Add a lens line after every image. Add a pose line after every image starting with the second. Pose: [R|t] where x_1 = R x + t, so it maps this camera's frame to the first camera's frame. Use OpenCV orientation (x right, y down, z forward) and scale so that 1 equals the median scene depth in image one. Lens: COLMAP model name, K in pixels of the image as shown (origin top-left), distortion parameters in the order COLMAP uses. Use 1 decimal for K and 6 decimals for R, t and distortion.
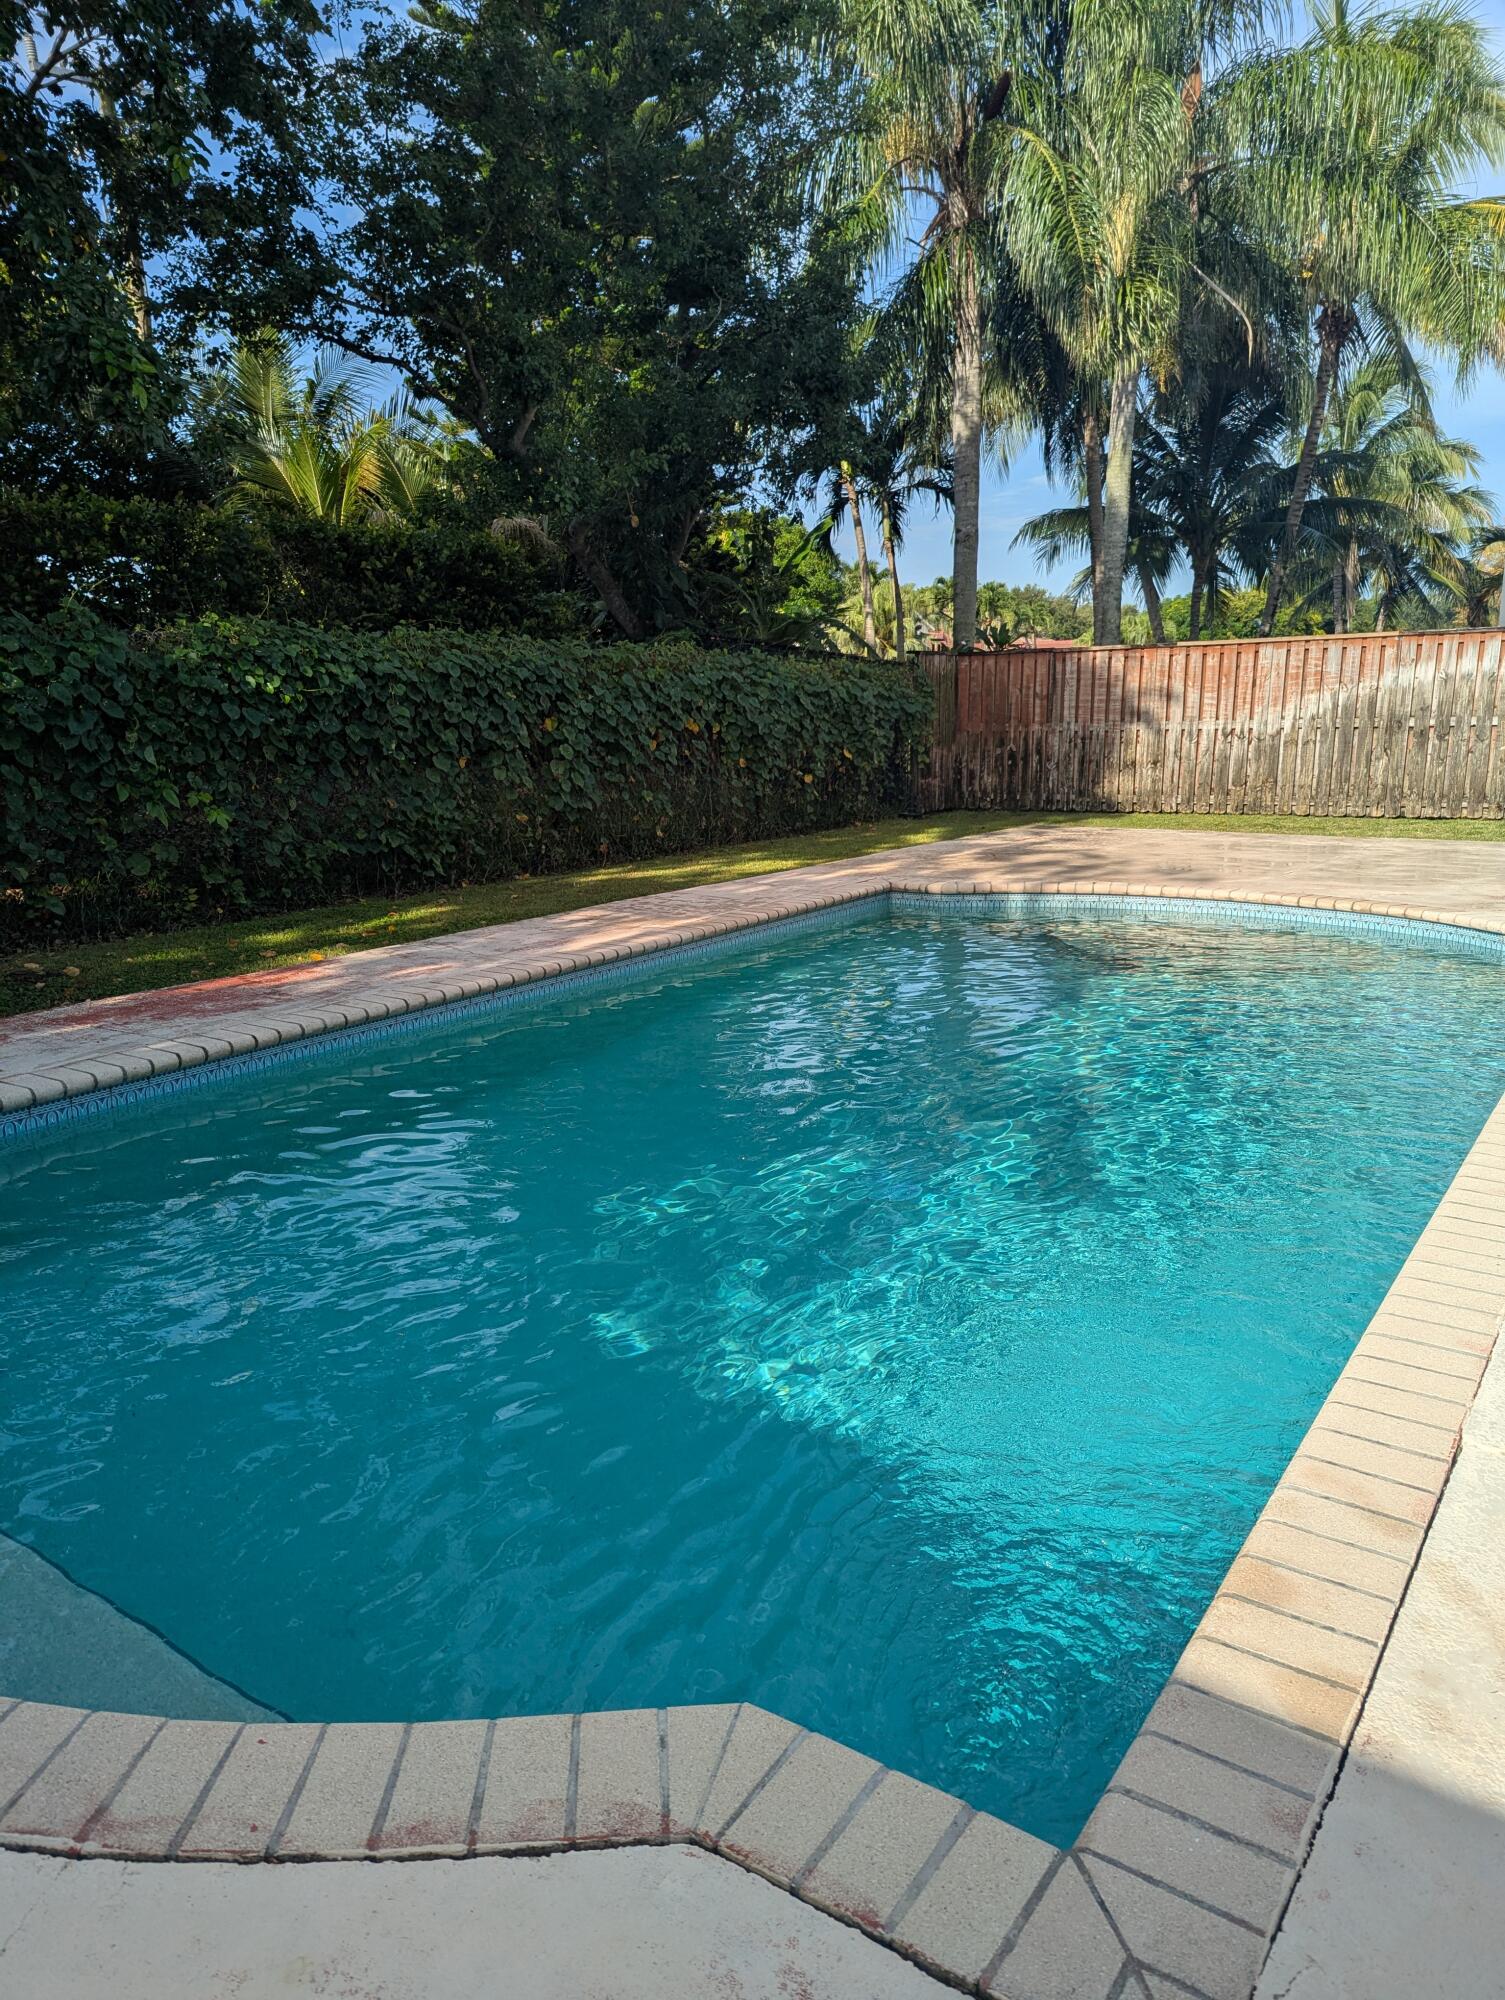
lens RADIAL K [[1406.2, 0, 752.5], [0, 1406.2, 1000.0], [0, 0, 1]] dist [0.092367, -0.055568]
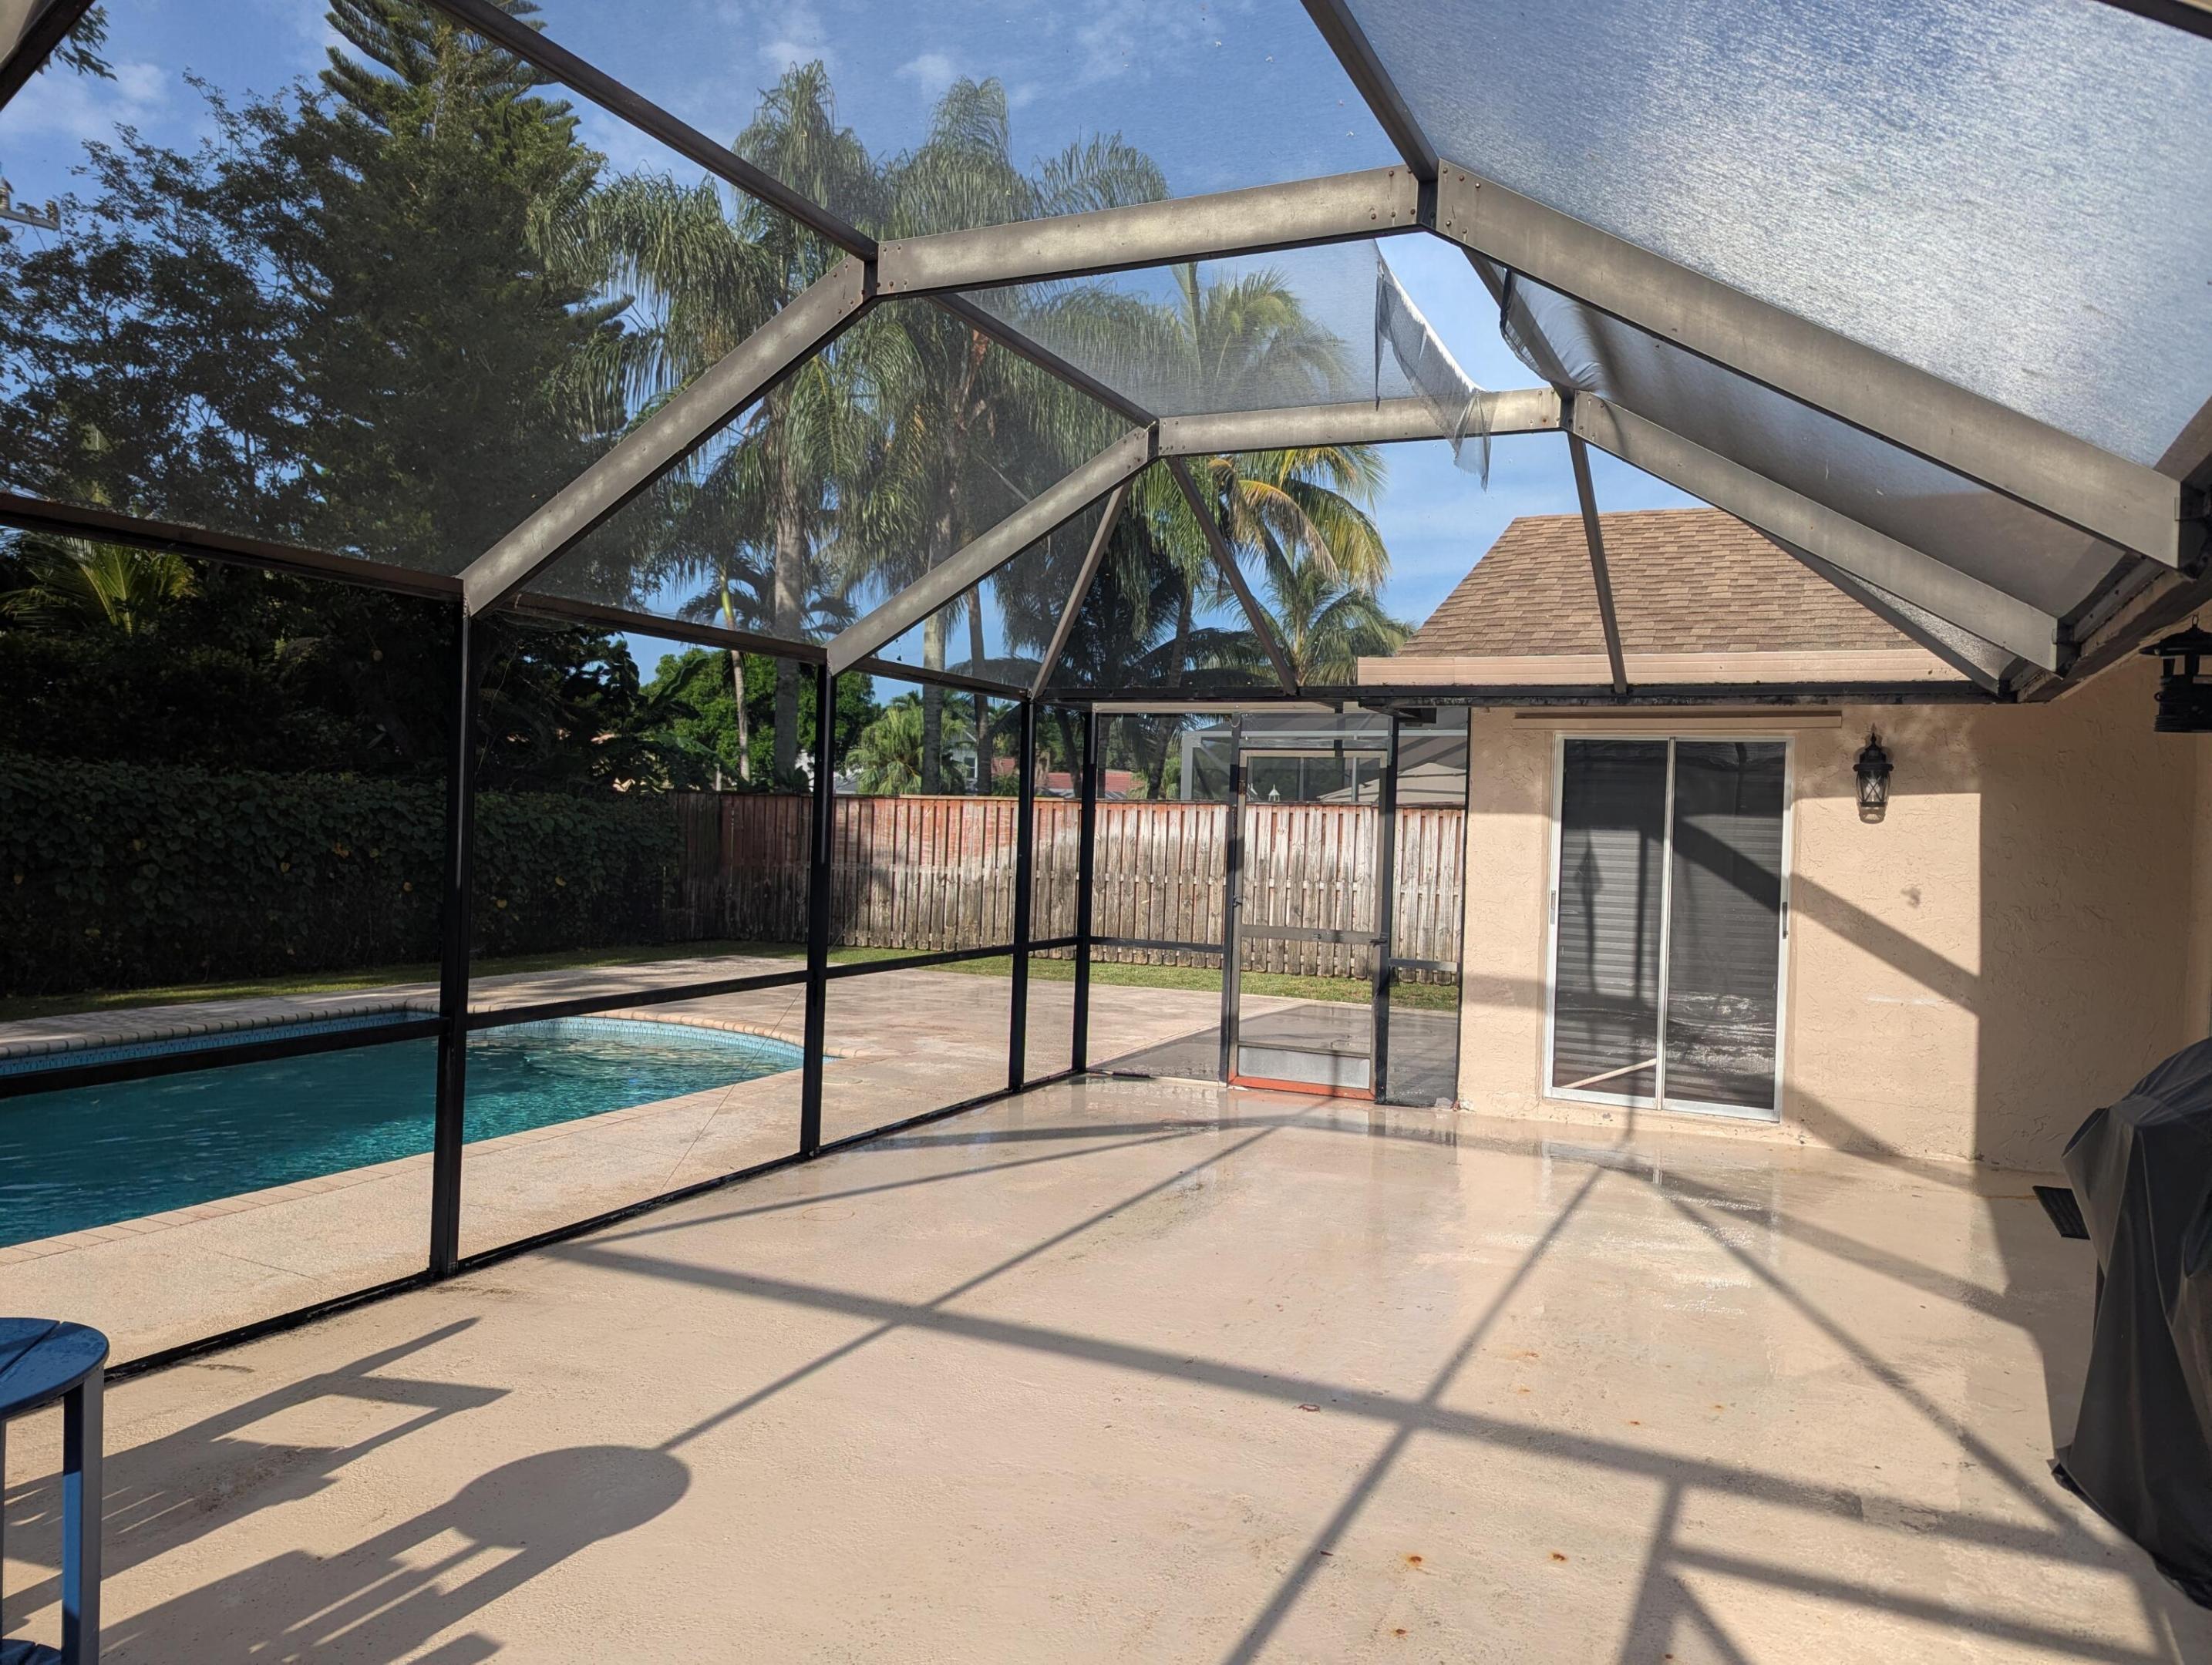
lens RADIAL K [[1555.1, 0, 1106.0], [0, 1555.1, 832.5], [0, 0, 1]] dist [0.092367, -0.055568]
pose [[0.987911, 0.043494, 0.148798, 0.297143], [-0.012741, 0.979369, -0.201678, 0.018763], [-0.154500, 0.197344, 0.968083, -0.193985]]
